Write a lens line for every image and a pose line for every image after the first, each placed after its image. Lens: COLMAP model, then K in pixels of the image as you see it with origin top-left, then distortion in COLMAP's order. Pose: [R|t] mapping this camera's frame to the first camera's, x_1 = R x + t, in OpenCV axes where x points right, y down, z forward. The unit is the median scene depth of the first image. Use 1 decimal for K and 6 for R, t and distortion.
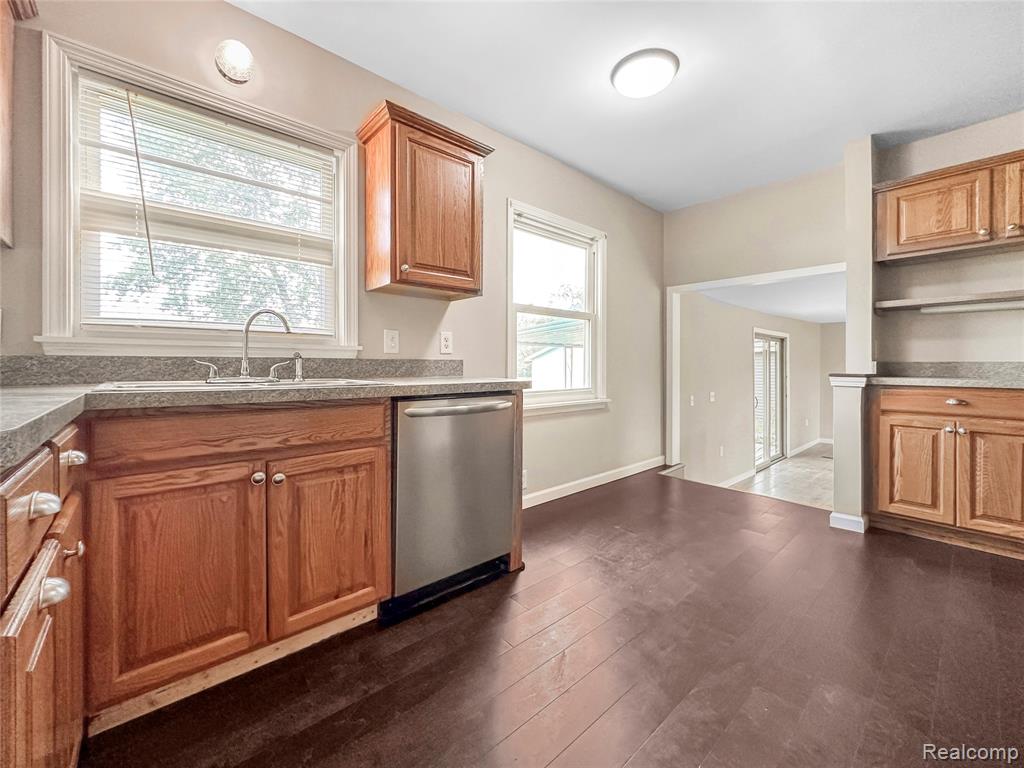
lens RADIAL K [[414.7, 0, 514.9], [0, 414.7, 367.5], [0, 0, 1]] dist [-0.001021, -0.000276]
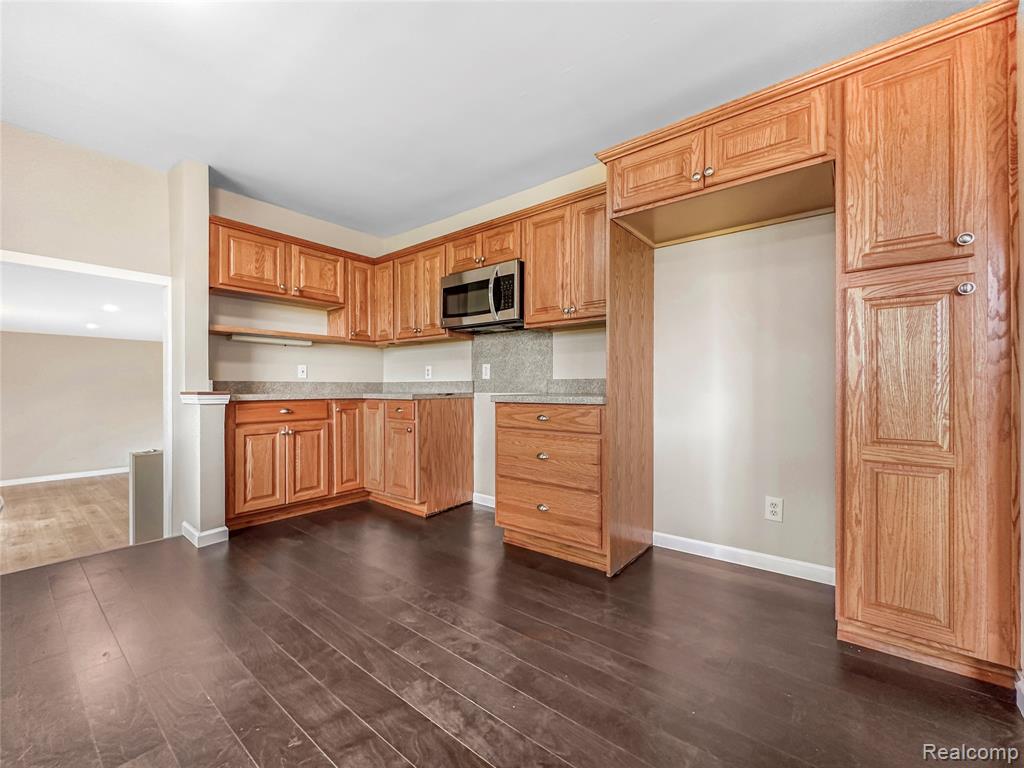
lens RADIAL K [[422.0, 0, 512.0], [0, 422.0, 384.0], [0, 0, 1]] dist [-0.002300, -0.000279]
pose [[-0.167803, 0.003671, 0.985814, -0.371375], [0.003809, 0.999988, -0.003076, 0.002572], [-0.985813, 0.003239, -0.167815, 0.472740]]
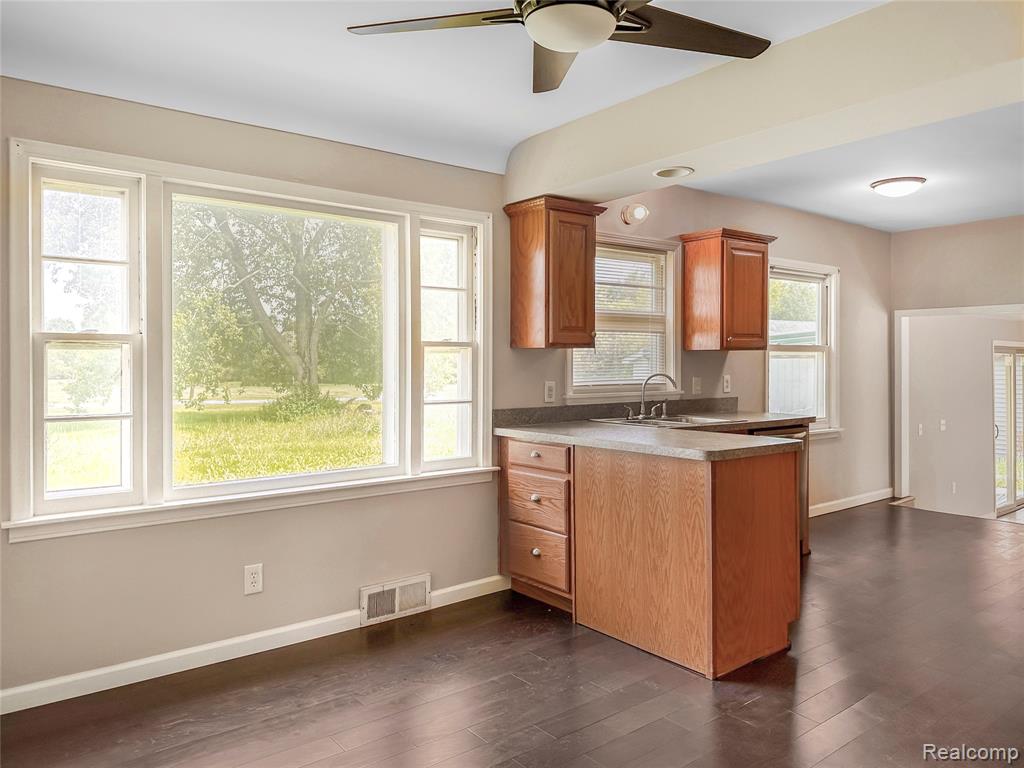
lens RADIAL K [[727.9, 0, 508.6], [0, 727.9, 362.1], [0, 0, 1]] dist [0.109171, -0.146159]
pose [[0.997850, 0.000350, -0.065543, -0.696148], [-0.000383, 1.000000, -0.000498, -0.127411], [0.065542, 0.000522, 0.997850, -1.293894]]
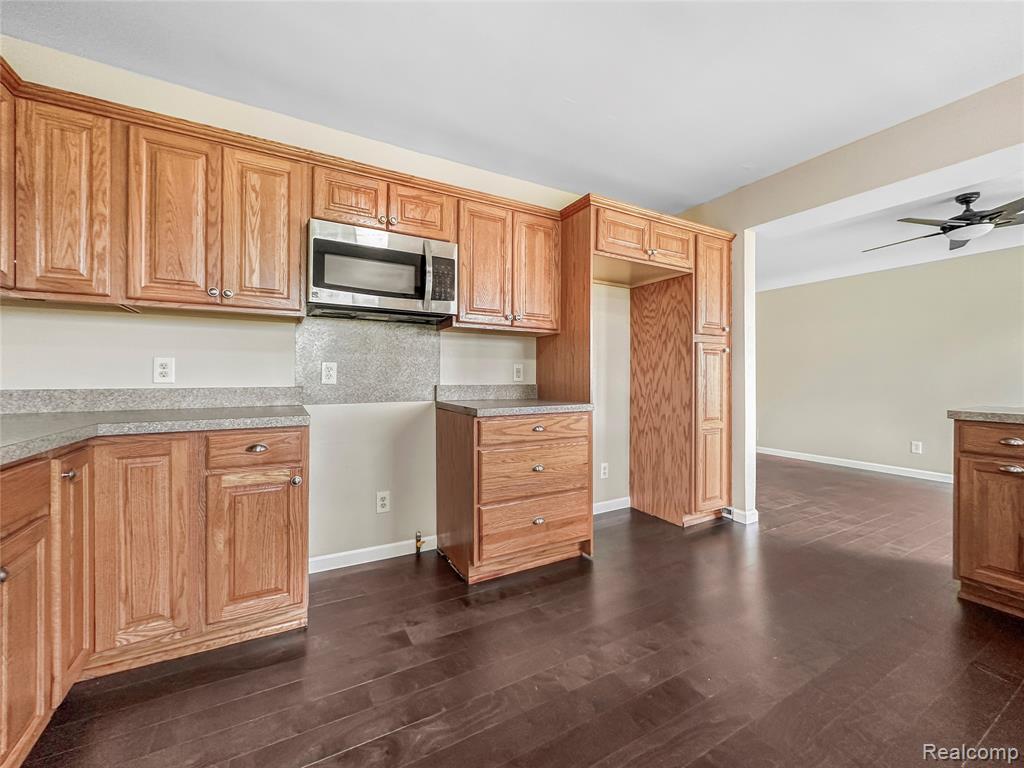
lens RADIAL K [[414.7, 0, 514.9], [0, 414.7, 367.5], [0, 0, 1]] dist [-0.001021, -0.000276]
pose [[-0.978425, -0.004165, 0.206560, 0.455951], [-0.006900, 0.999898, -0.012524, -0.048774], [-0.206487, -0.013679, -0.978354, 1.183463]]
